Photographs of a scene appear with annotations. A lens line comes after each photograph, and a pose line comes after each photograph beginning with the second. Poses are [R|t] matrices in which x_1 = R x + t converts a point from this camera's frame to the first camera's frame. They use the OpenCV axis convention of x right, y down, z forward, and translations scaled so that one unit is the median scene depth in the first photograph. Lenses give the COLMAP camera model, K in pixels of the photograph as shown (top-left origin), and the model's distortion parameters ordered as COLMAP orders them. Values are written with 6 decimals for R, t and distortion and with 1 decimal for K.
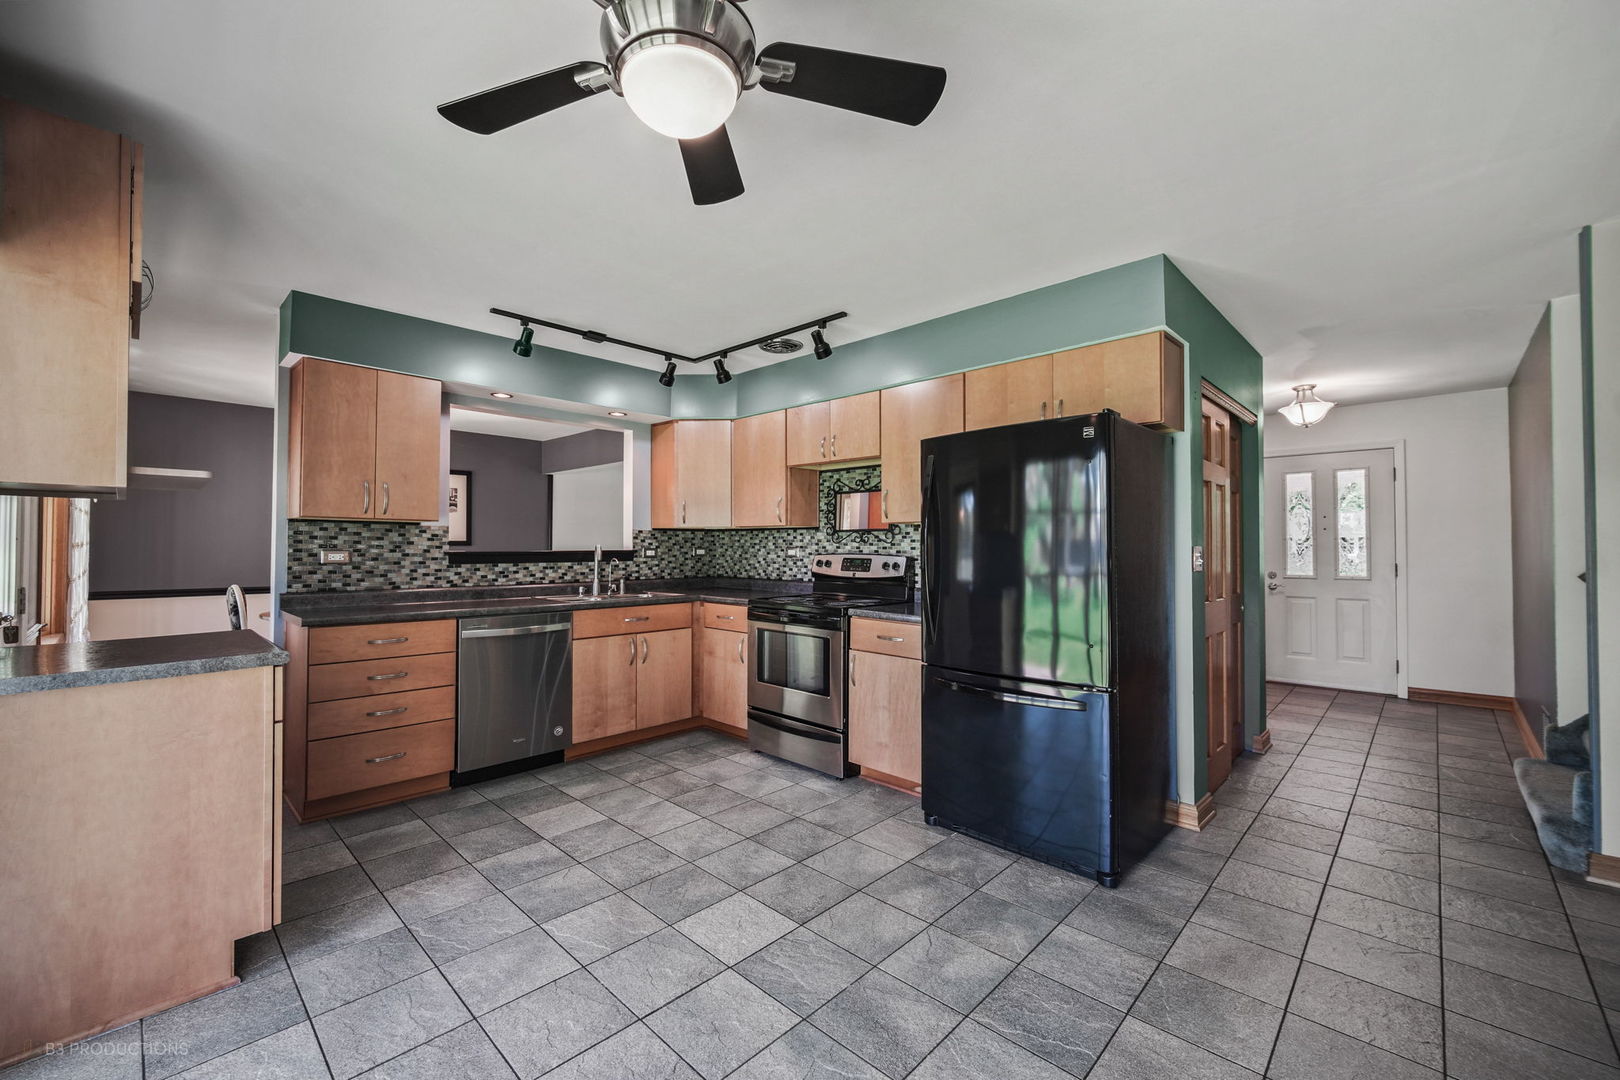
lens RADIAL K [[666.3, 0, 810.0], [0, 666.3, 540.0], [0, 0, 1]] dist [-0.000202, -0.000044]
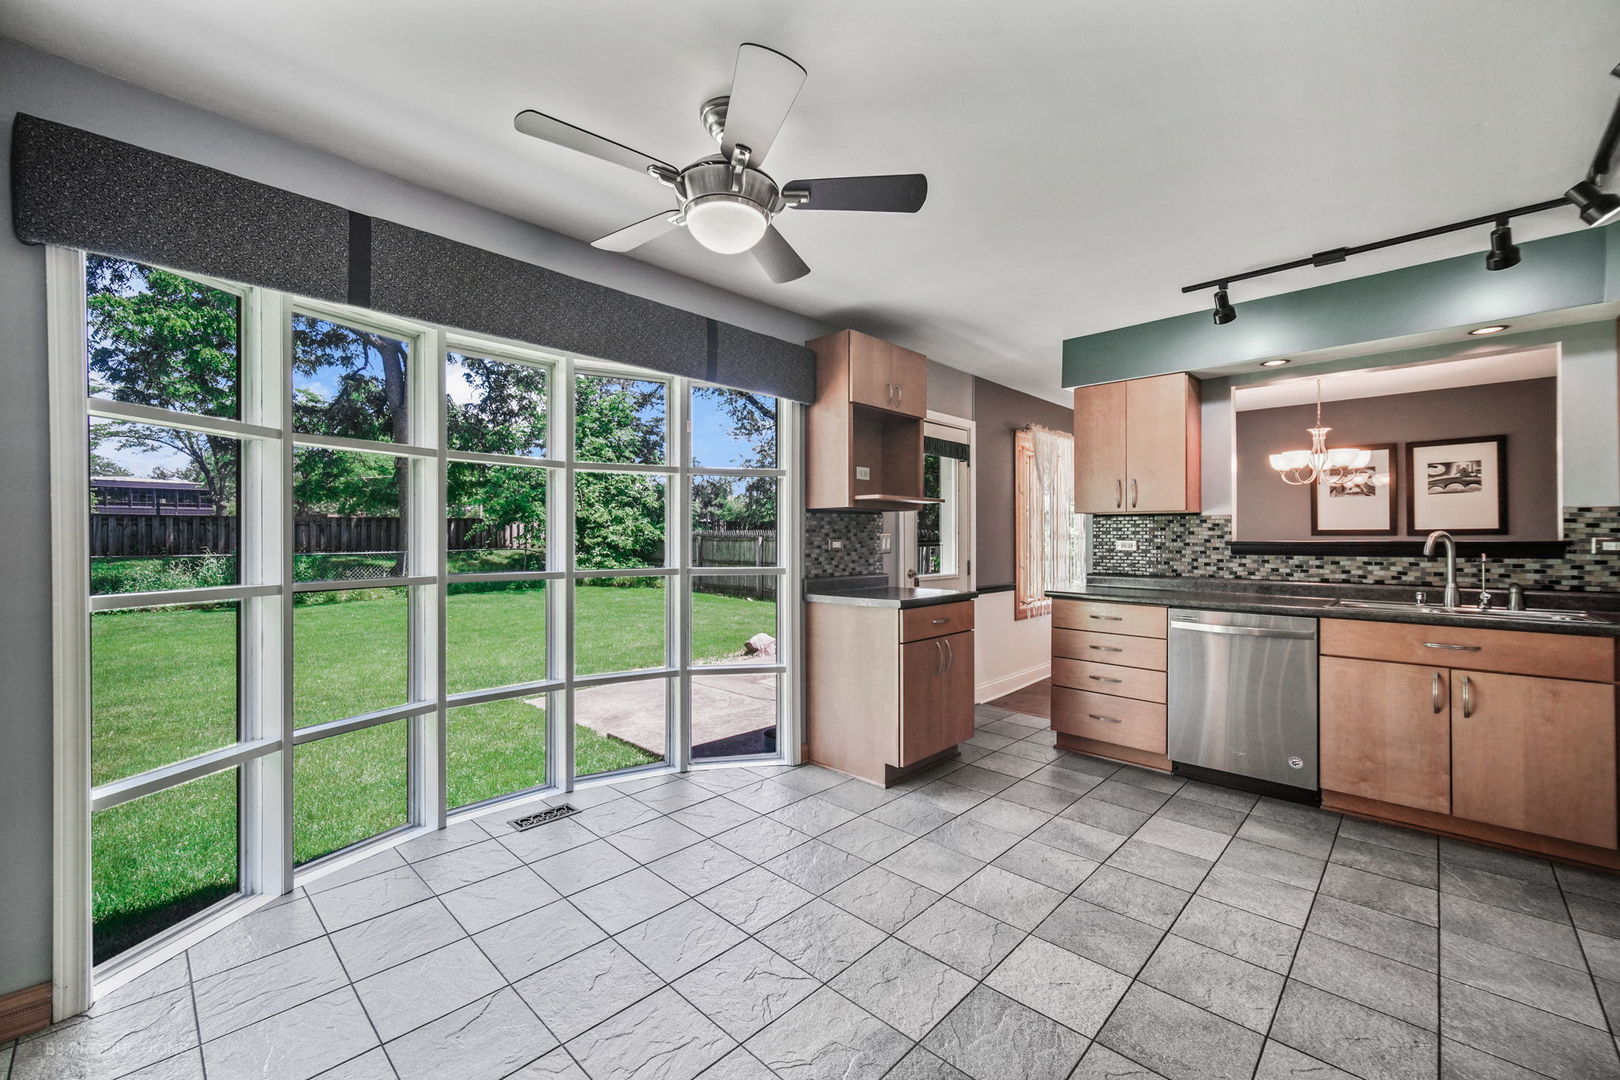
lens RADIAL K [[658.9, 0, 796.0], [0, 658.9, 536.9], [0, 0, 1]] dist [0.000016, 0.000183]
pose [[-0.016164, -0.003038, -0.999865, 0.435788], [0.011229, 0.999932, -0.003220, 0.007187], [0.999806, -0.011280, -0.016129, 0.407057]]
